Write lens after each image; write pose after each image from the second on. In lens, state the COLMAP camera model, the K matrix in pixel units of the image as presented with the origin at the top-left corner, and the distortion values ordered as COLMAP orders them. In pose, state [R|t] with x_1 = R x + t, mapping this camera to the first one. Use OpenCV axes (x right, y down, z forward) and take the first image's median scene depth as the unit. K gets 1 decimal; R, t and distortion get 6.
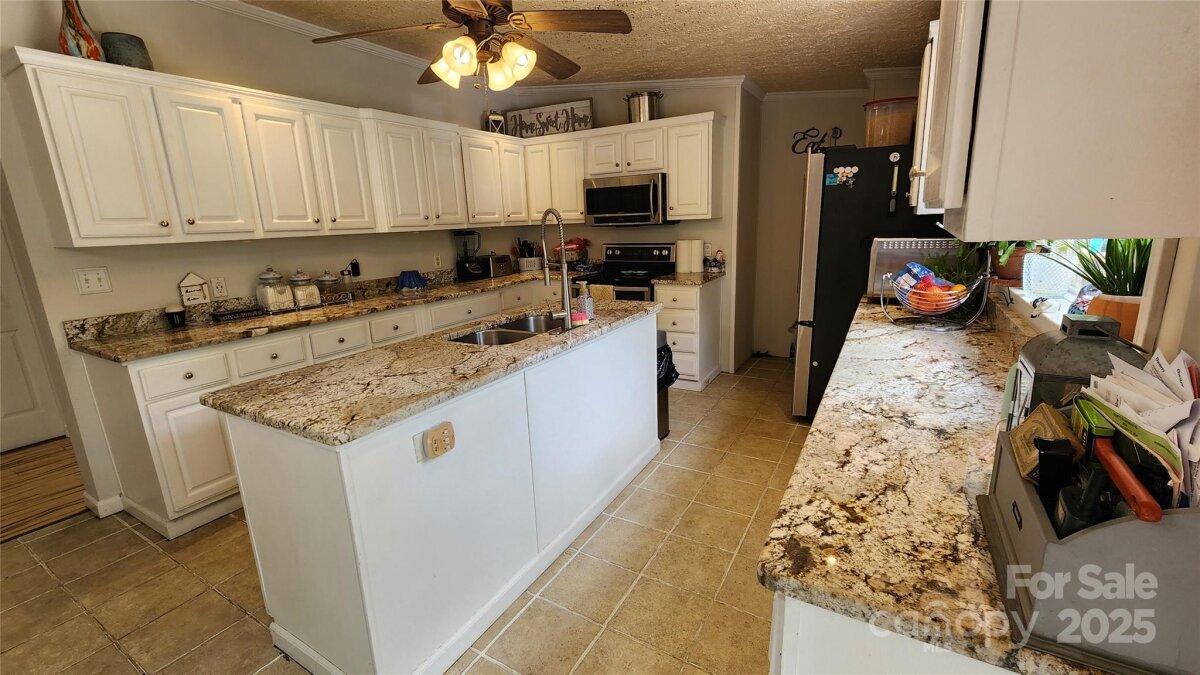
lens RADIAL K [[500.6, 0, 597.9], [0, 500.6, 333.5], [0, 0, 1]] dist [0.002672, 0.000444]
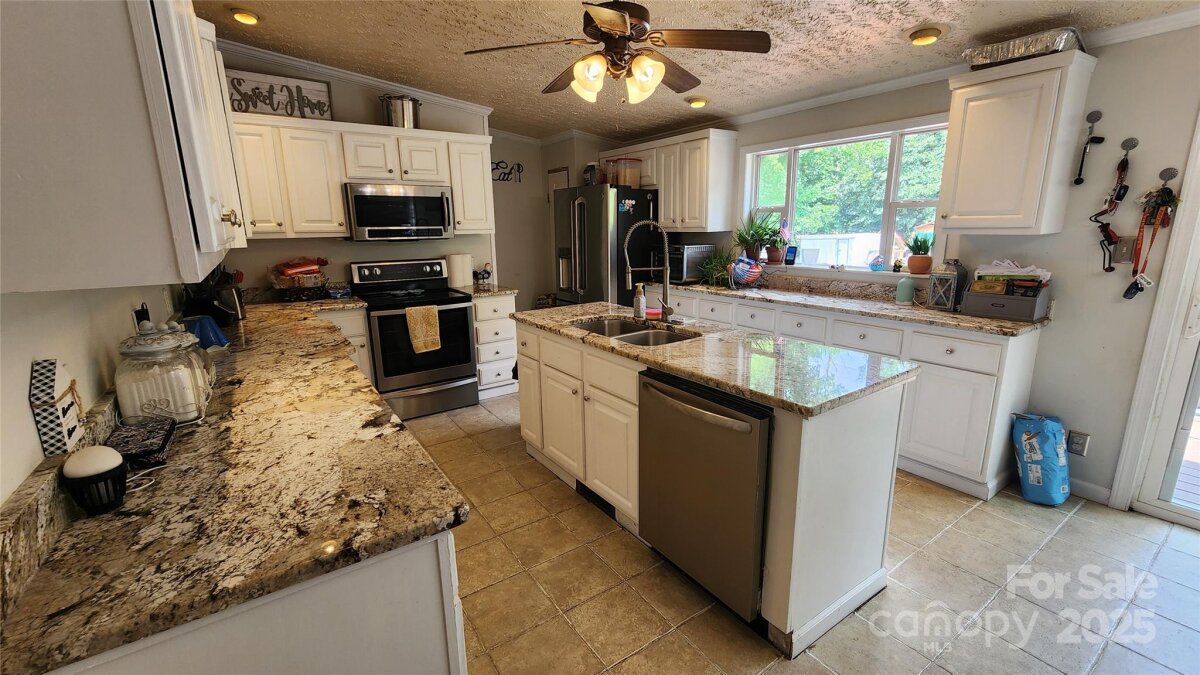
lens RADIAL K [[500.6, 0, 597.9], [0, 500.6, 333.5], [0, 0, 1]] dist [0.002672, 0.000444]
pose [[0.412403, -0.162796, 0.896338, -0.630411], [0.199751, 0.976120, 0.085381, -0.060494], [-0.888833, 0.143833, 0.435073, 0.329495]]
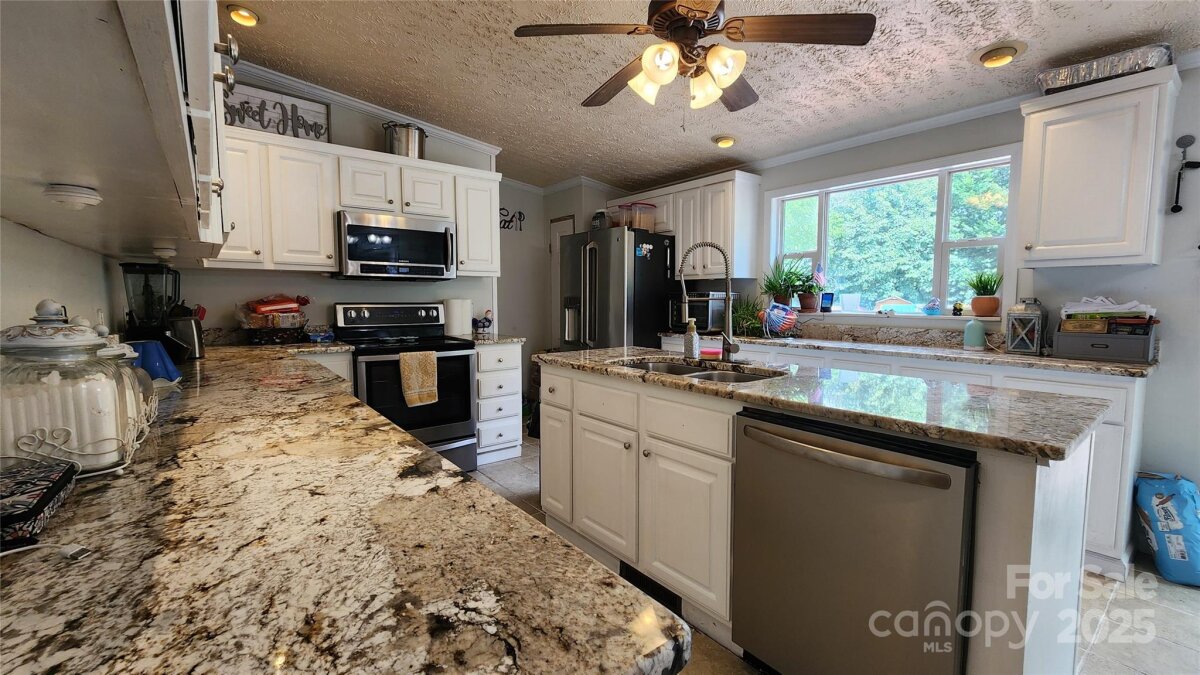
lens RADIAL K [[500.6, 0, 597.9], [0, 500.6, 333.5], [0, 0, 1]] dist [0.002672, 0.000444]
pose [[0.357064, -0.028503, 0.933645, -0.571387], [0.191723, 0.980490, -0.043390, -0.037496], [-0.914192, 0.194494, 0.355562, 0.454283]]
